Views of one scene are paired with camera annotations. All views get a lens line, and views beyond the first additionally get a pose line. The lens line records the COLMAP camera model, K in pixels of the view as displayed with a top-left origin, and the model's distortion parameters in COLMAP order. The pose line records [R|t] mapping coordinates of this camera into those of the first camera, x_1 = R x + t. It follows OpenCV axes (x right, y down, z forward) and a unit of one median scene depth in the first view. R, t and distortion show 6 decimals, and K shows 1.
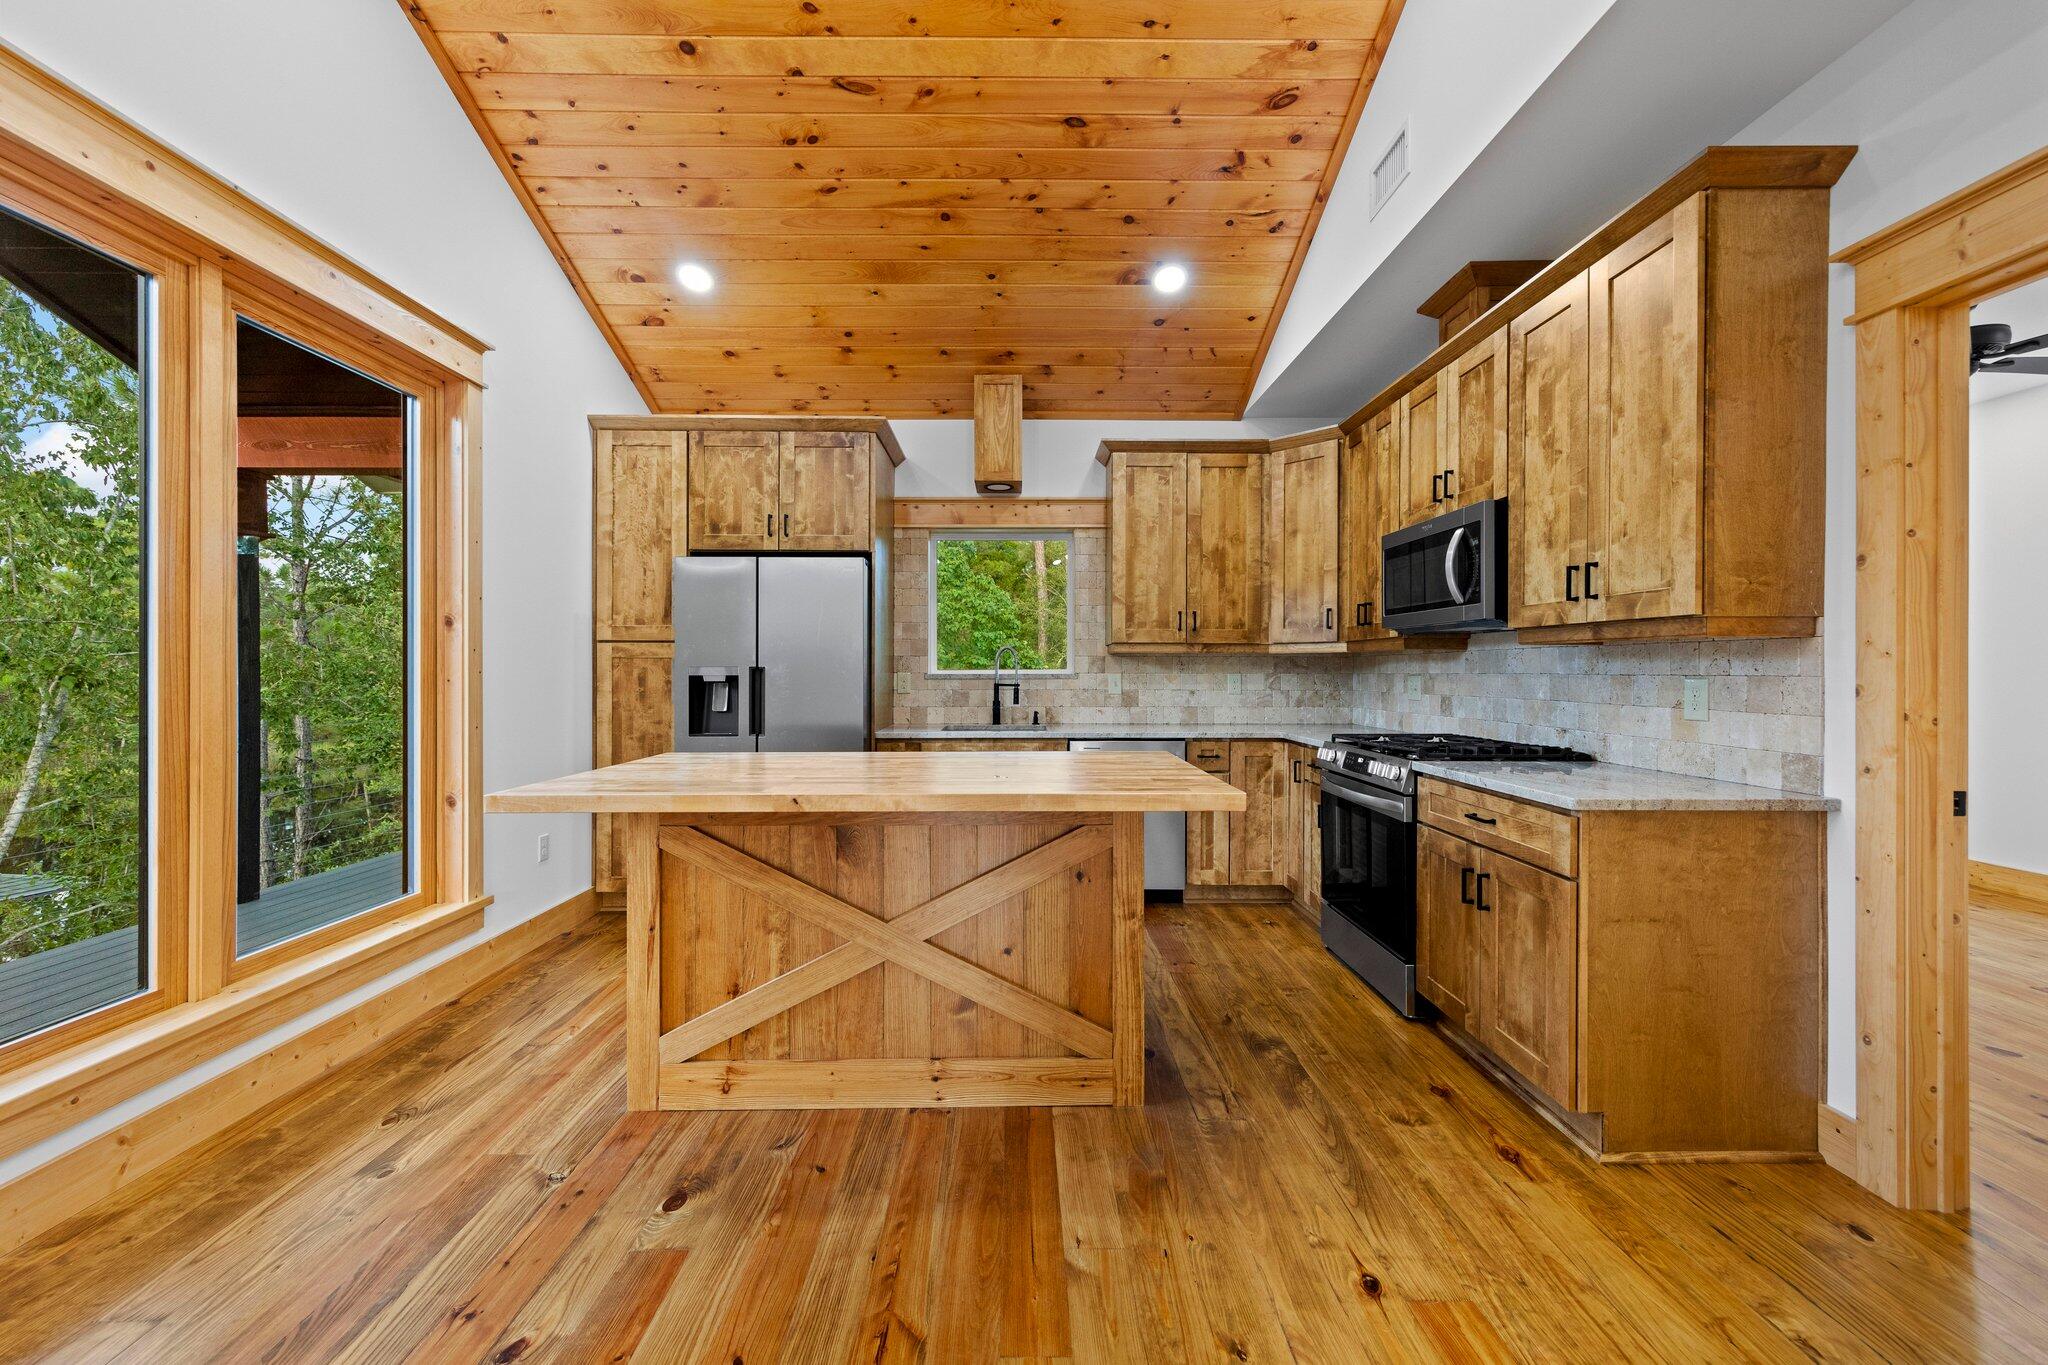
lens RADIAL K [[788.8, 0, 1024.5], [0, 788.8, 671.3], [0, 0, 1]] dist [0.006589, -0.000743]
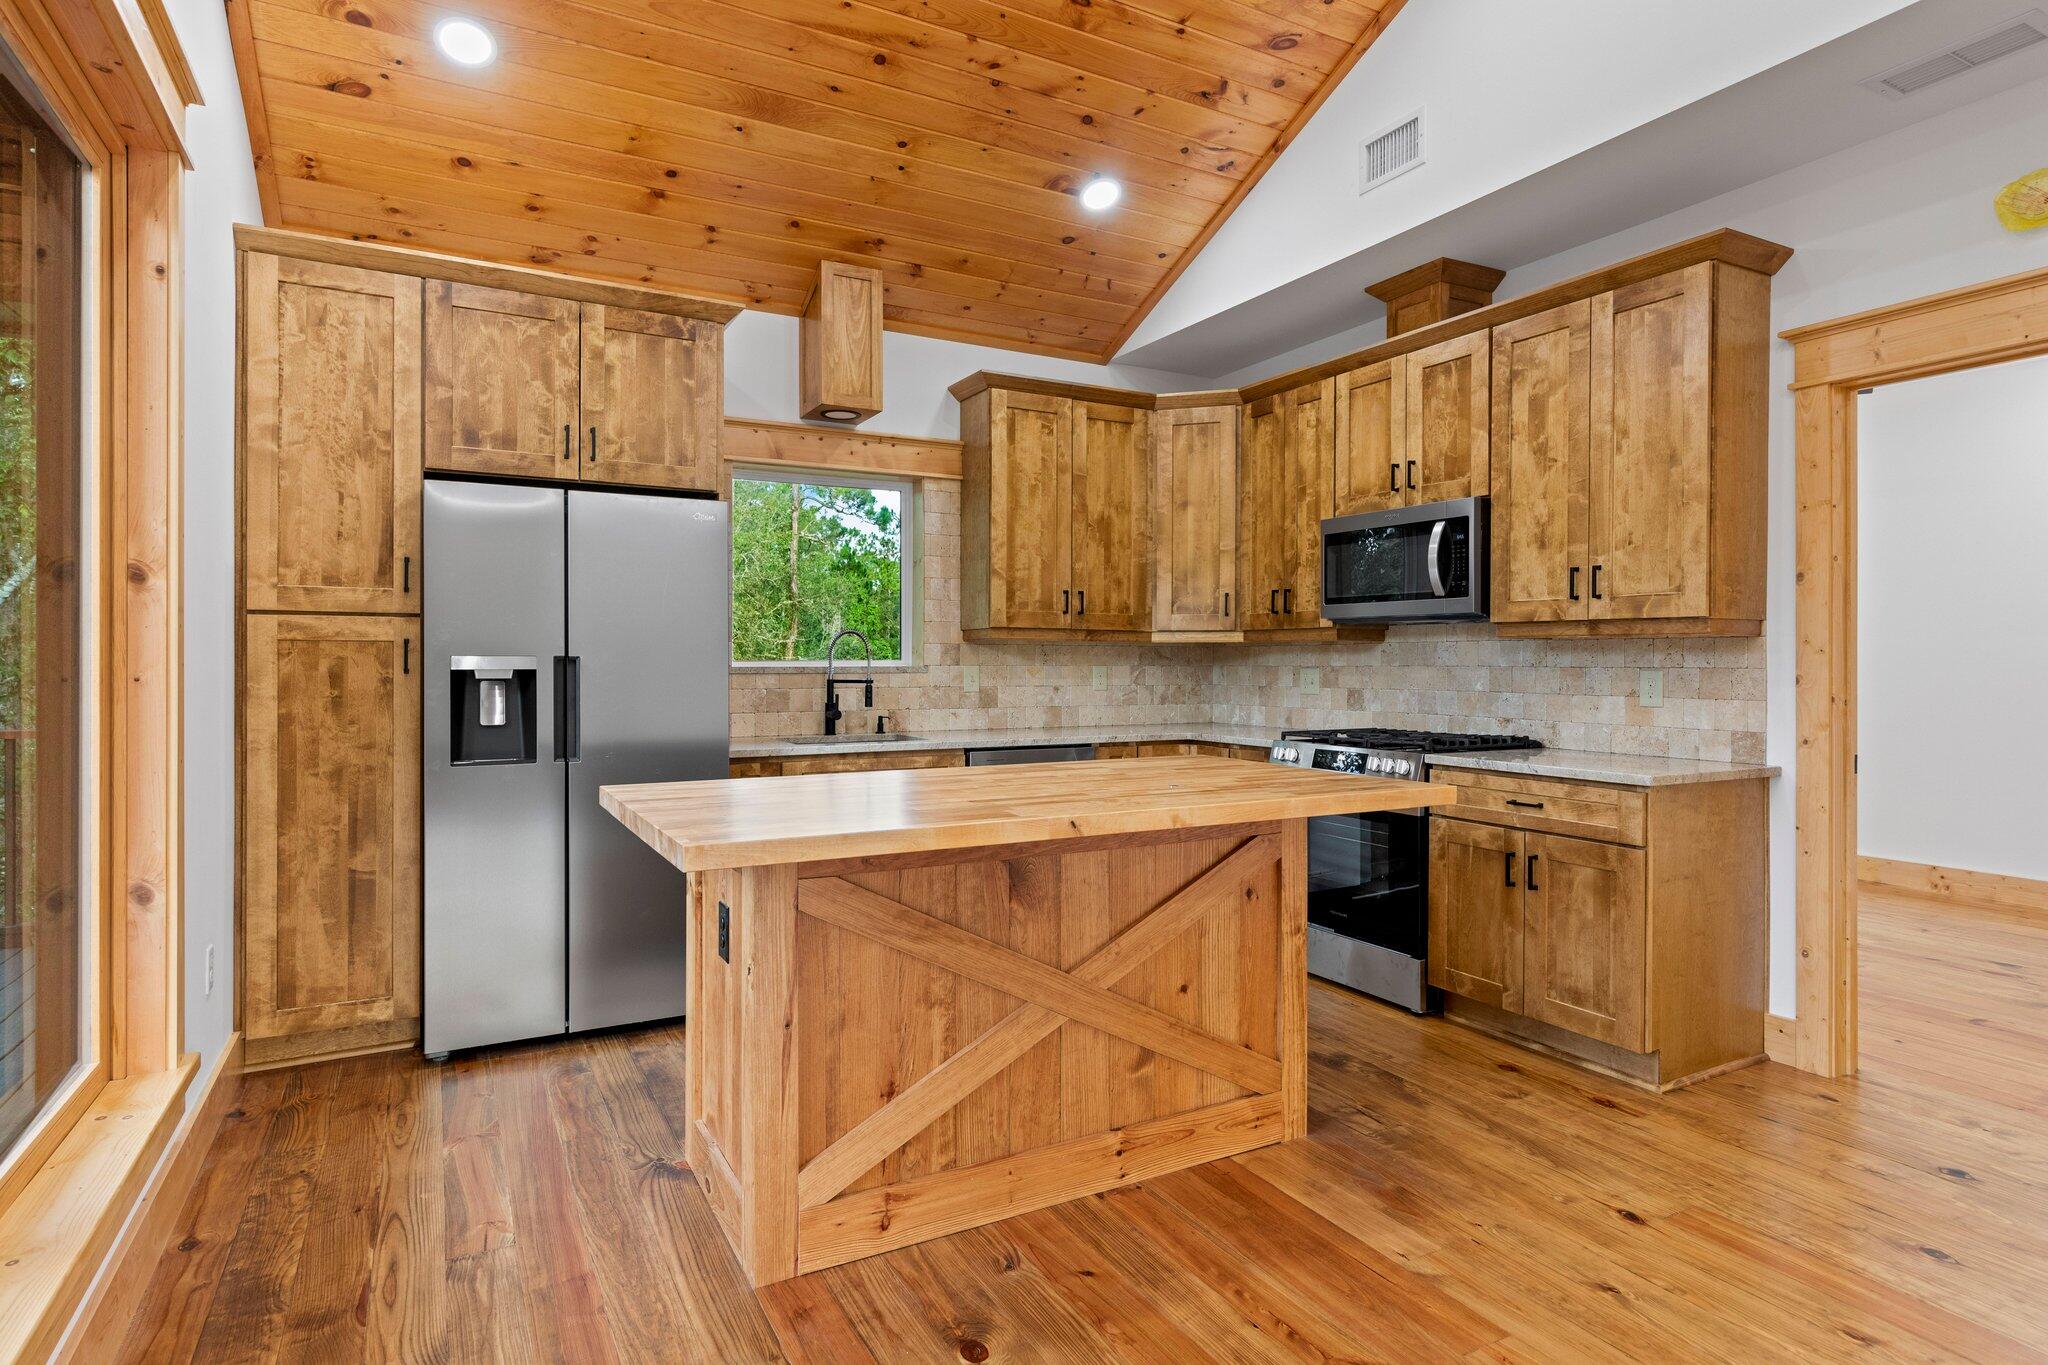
lens RADIAL K [[1089.3, 0, 1024.2], [0, 1089.3, 660.7], [0, 0, 1]] dist [0.005612, 0.000937]
pose [[0.884515, 0.001664, 0.466508, -0.447323], [-0.001134, 0.999998, -0.001417, -0.001154], [-0.466510, 0.000724, 0.884516, 0.017018]]
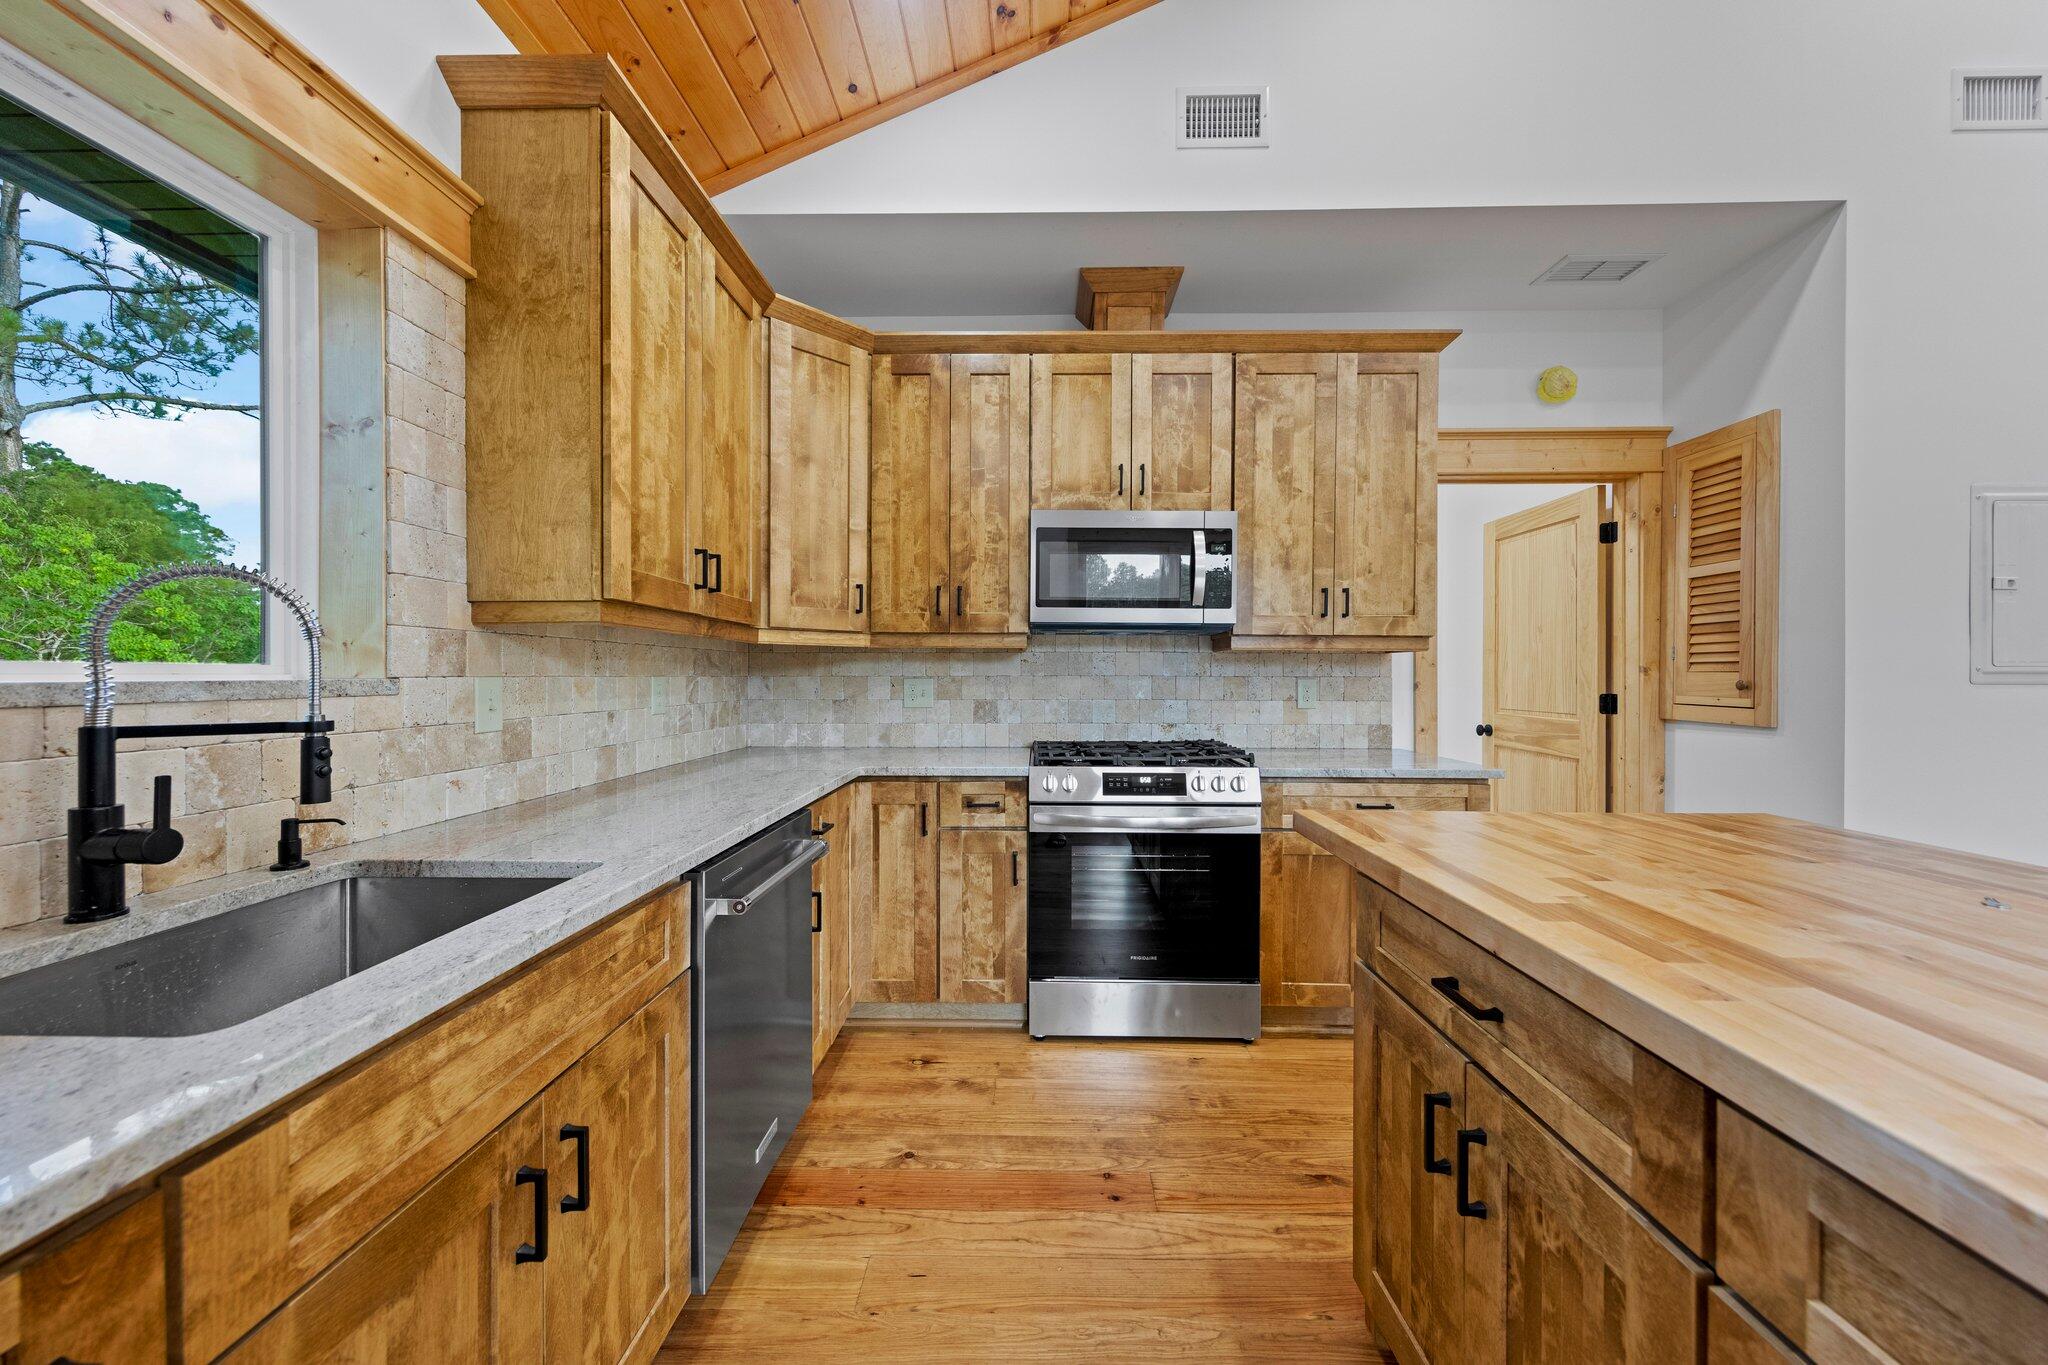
lens RADIAL K [[709.7, 0, 1025.4], [0, 709.7, 677.1], [0, 0, 1]] dist [0.002530, 0.000061]
pose [[0.033609, -0.004769, 0.999424, -0.281663], [-0.001907, 0.999986, 0.004836, 0.000248], [-0.999433, -0.002069, 0.033599, 0.944013]]
